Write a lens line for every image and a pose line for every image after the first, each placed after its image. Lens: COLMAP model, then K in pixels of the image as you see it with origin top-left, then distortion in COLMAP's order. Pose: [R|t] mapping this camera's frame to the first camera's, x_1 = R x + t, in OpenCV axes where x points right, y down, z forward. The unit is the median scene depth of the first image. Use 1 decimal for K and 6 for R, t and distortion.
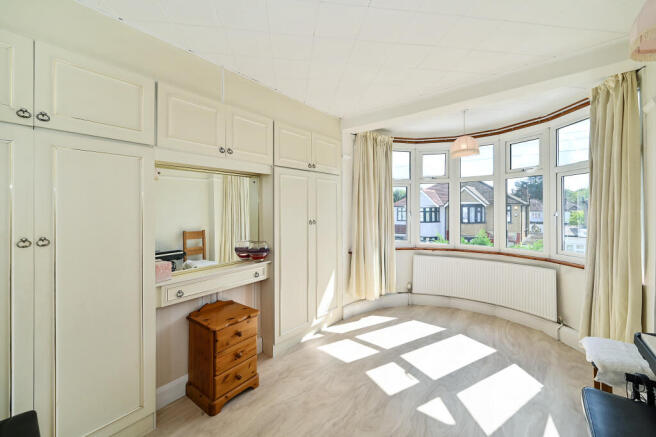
lens RADIAL K [[254.9, 0, 329.1], [0, 254.9, 218.6], [0, 0, 1]] dist [-0.000245, 0.000055]
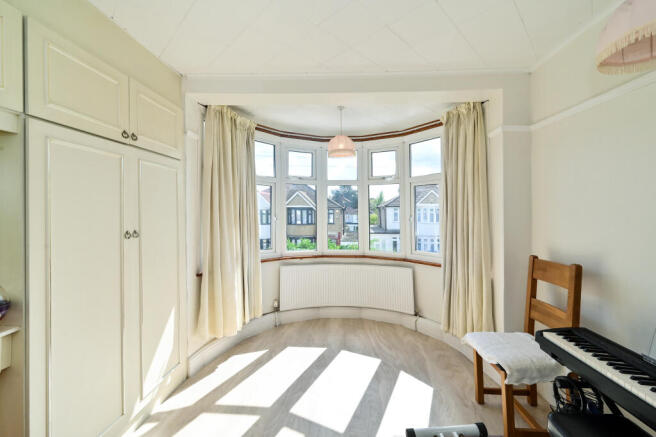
lens RADIAL K [[254.9, 0, 339.1], [0, 254.9, 218.9], [0, 0, 1]] dist [-0.000245, 0.000055]
pose [[0.787419, -0.005527, 0.616393, -0.048979], [0.009321, 0.999952, -0.002942, -0.014224], [-0.616347, 0.008062, 0.787433, 0.251713]]
